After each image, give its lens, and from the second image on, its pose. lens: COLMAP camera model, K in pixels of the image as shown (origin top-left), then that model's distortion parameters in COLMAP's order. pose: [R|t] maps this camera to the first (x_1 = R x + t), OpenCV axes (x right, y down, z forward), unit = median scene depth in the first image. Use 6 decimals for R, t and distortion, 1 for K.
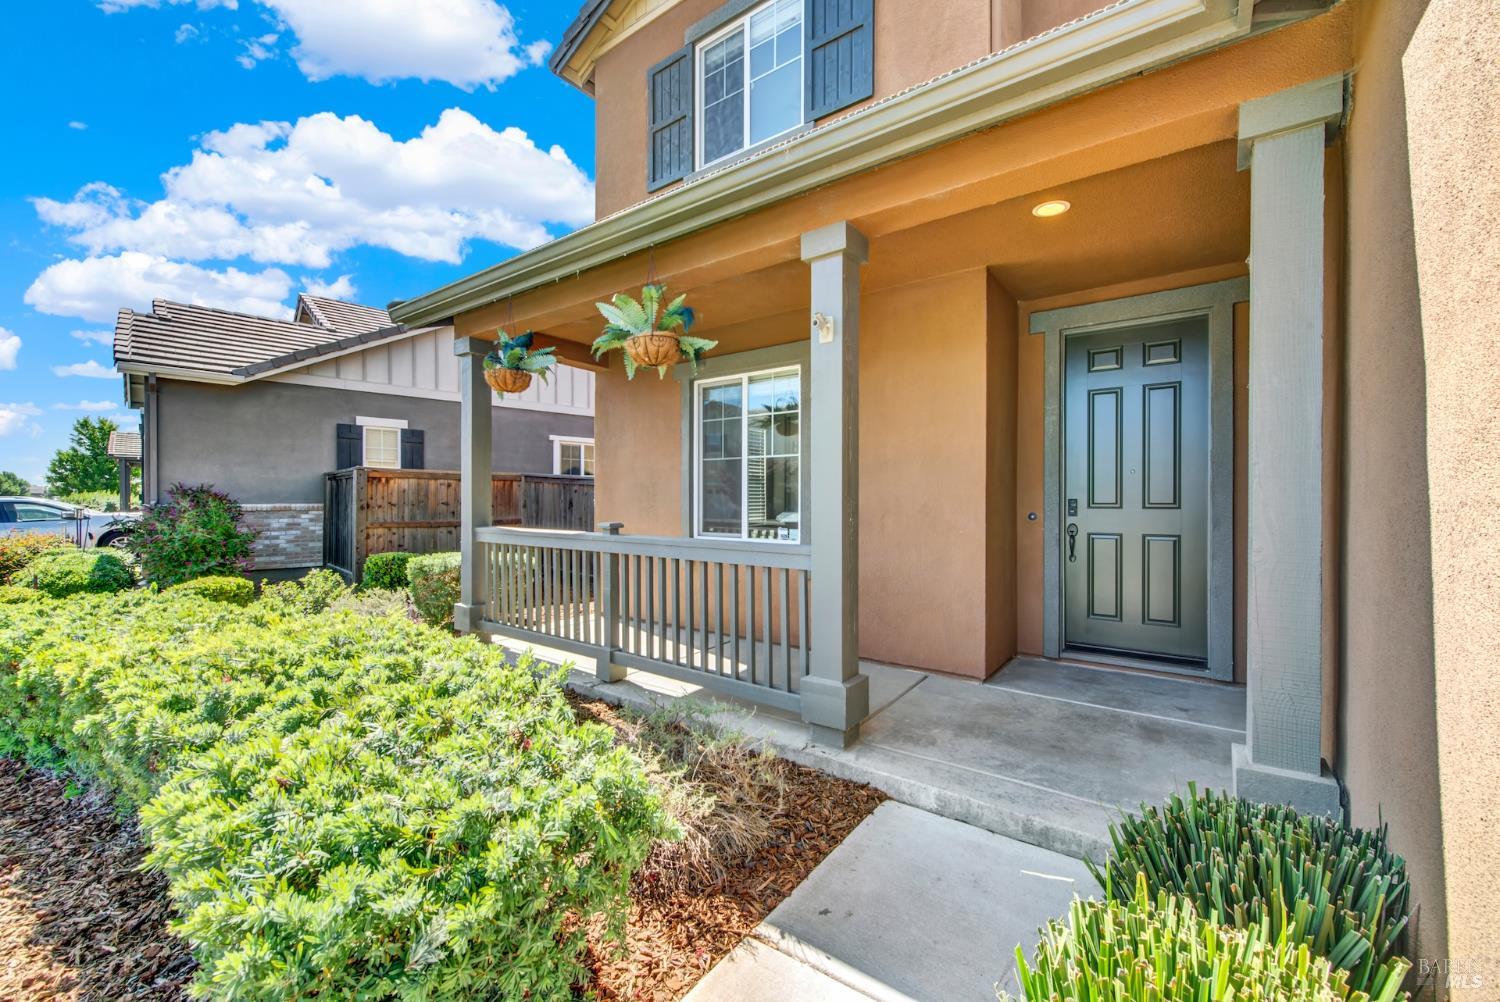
lens RADIAL K [[606.7, 0, 748.3], [0, 606.7, 501.8], [0, 0, 1]] dist [0.000629, -0.001610]
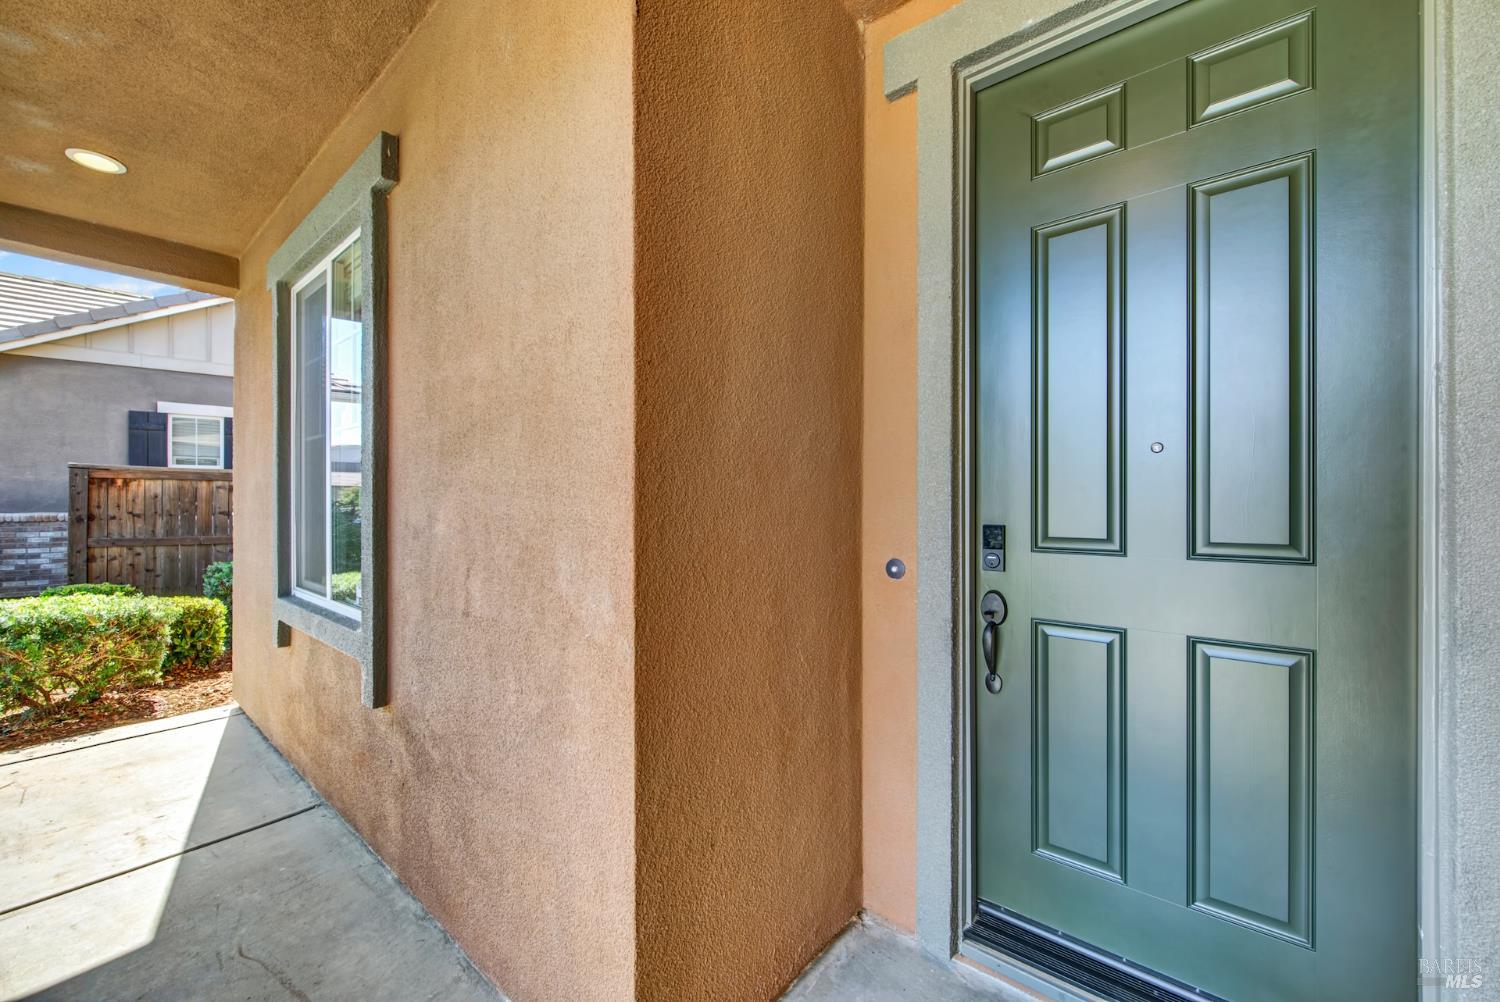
lens RADIAL K [[606.7, 0, 749.8], [0, 606.7, 493.1], [0, 0, 1]] dist [0.000629, -0.001610]
pose [[0.996081, -0.002675, -0.088400, 0.224337], [0.001359, 0.999887, -0.014947, -0.010026], [0.088430, 0.014768, 0.995973, 0.329596]]
